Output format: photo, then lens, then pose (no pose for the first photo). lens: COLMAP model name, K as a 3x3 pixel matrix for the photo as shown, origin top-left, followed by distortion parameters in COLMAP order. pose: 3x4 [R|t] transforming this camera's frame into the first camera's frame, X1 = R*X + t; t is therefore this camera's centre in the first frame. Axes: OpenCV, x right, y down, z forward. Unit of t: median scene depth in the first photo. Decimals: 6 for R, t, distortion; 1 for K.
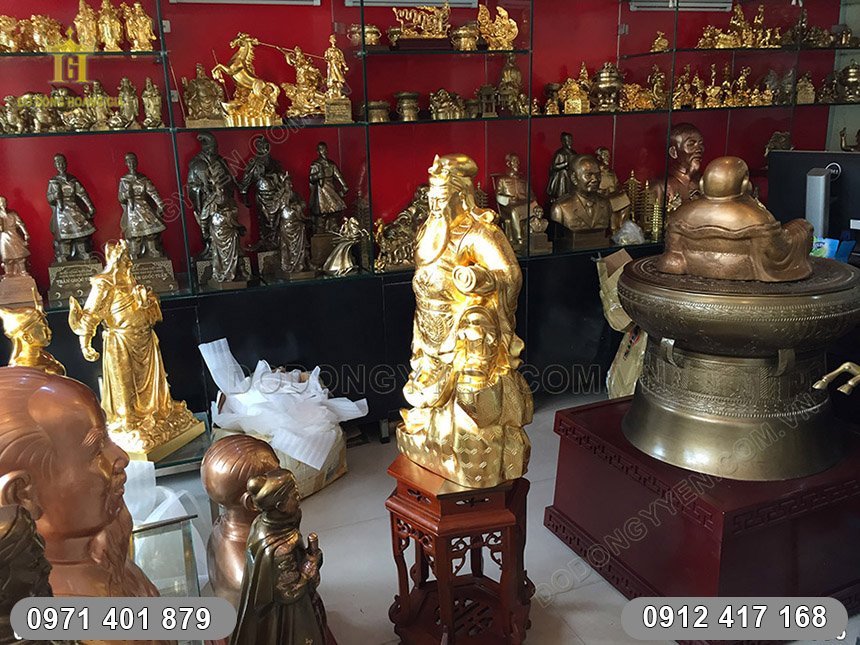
lens RADIAL K [[740.5, 0, 437.4], [0, 740.5, 315.5], [0, 0, 1]] dist [0.067366, -0.100794]
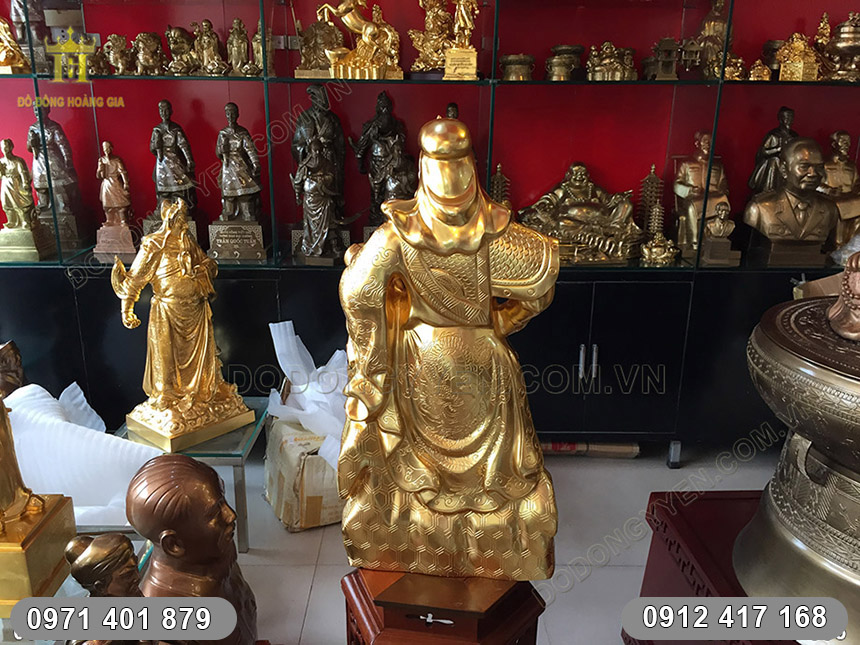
lens RADIAL K [[740.5, 0, 431.5], [0, 740.5, 322.2], [0, 0, 1]] dist [0.067366, -0.100794]
pose [[0.933713, 0.147207, -0.326360, 0.149499], [-0.131902, 0.988881, 0.068672, -0.047807], [0.332840, -0.021072, 0.942748, 0.216764]]
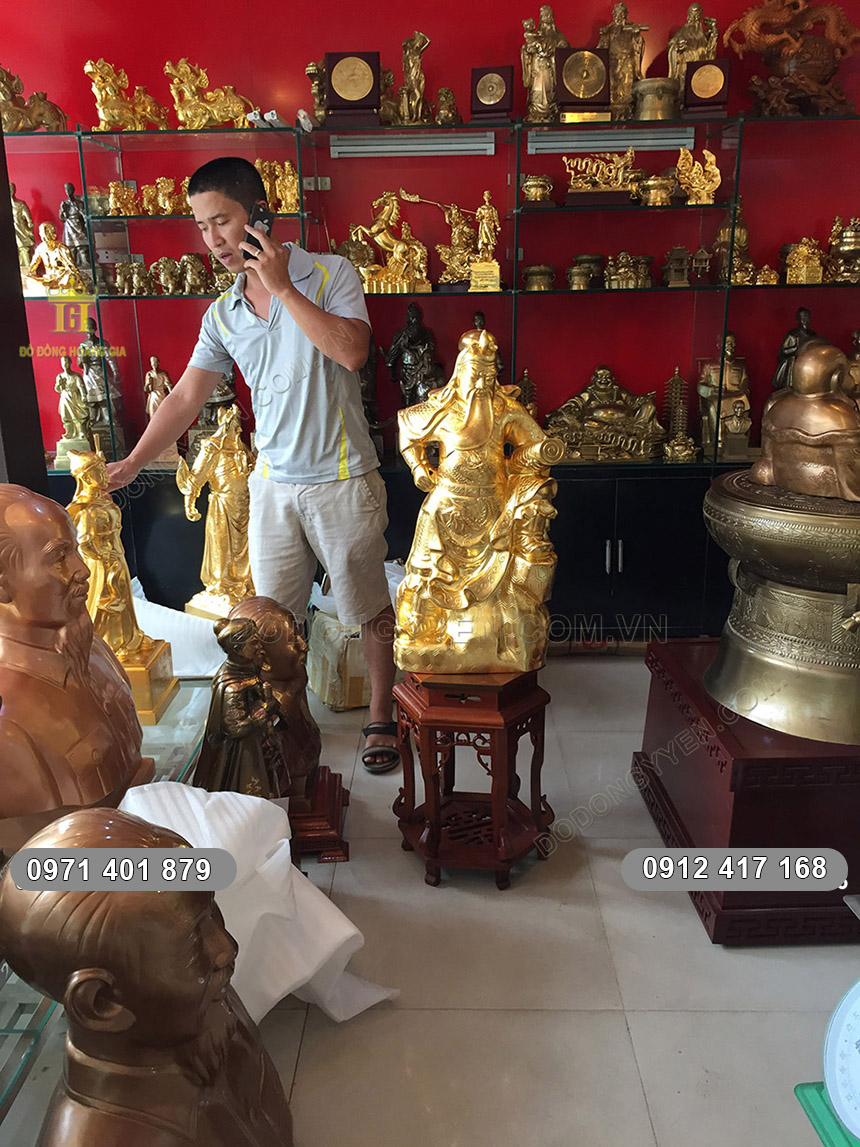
lens RADIAL K [[987.6, 0, 440.9], [0, 987.6, 568.9], [0, 0, 1]] dist [0.067366, -0.100794]
pose [[0.926216, 0.123319, -0.356253, 0.288327], [-0.113605, 0.992359, 0.048149, 0.018604], [0.359468, -0.004124, 0.933148, -0.123473]]
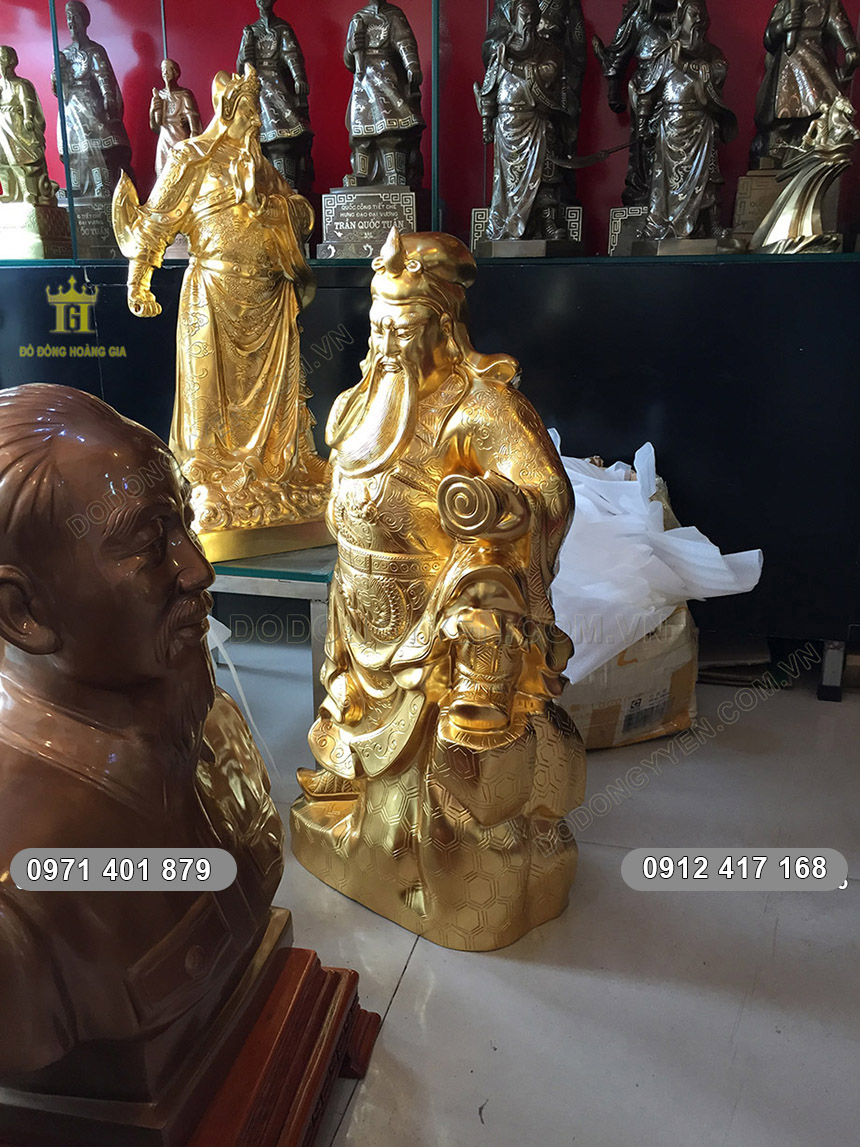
lens RADIAL K [[987.6, 0, 427.2], [0, 987.6, 578.0], [0, 0, 1]] dist [0.067366, -0.100794]
pose [[0.805101, 0.192727, -0.560954, 0.055274], [-0.176144, 0.980761, 0.084152, 0.114820], [0.566380, 0.031058, 0.823559, 0.491256]]
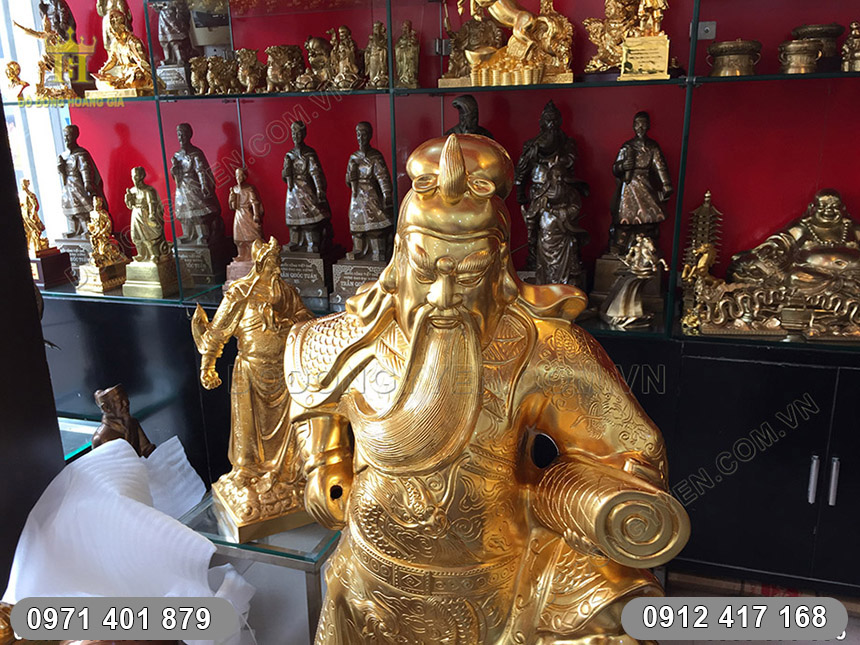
lens RADIAL K [[740.5, 0, 427.6], [0, 740.5, 321.3], [0, 0, 1]] dist [0.067366, -0.100794]
pose [[0.761587, 0.191950, -0.618983, 0.148013], [-0.167965, 0.980956, 0.097539, -0.100911], [0.625918, 0.029683, 0.779324, 0.445828]]
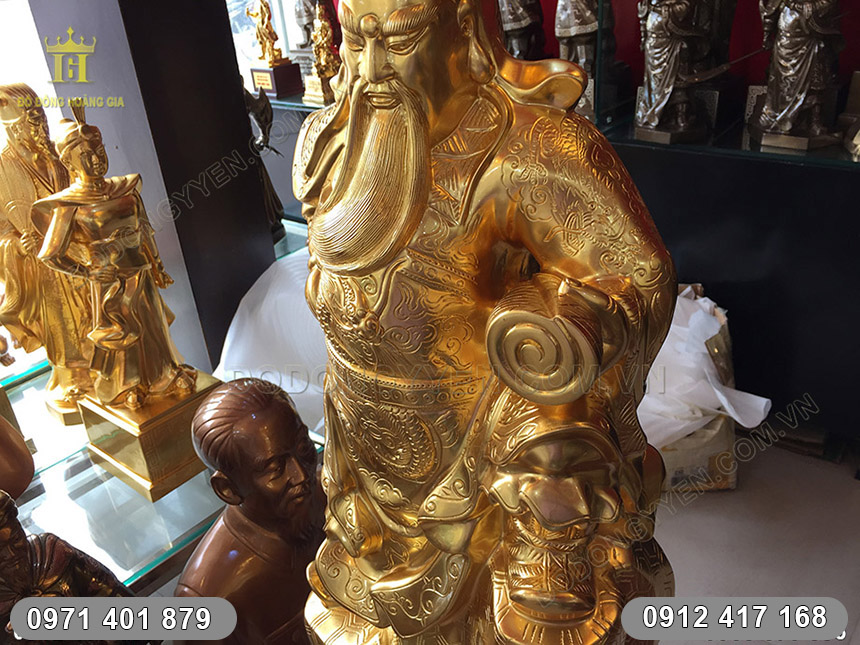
lens RADIAL K [[740.5, 0, 430.0], [0, 740.5, 321.5], [0, 0, 1]] dist [0.067366, -0.100794]
pose [[0.479928, 0.403649, -0.778933, 0.186103], [-0.166066, 0.913614, 0.371123, -0.100592], [0.861447, -0.048758, 0.505501, 0.526629]]
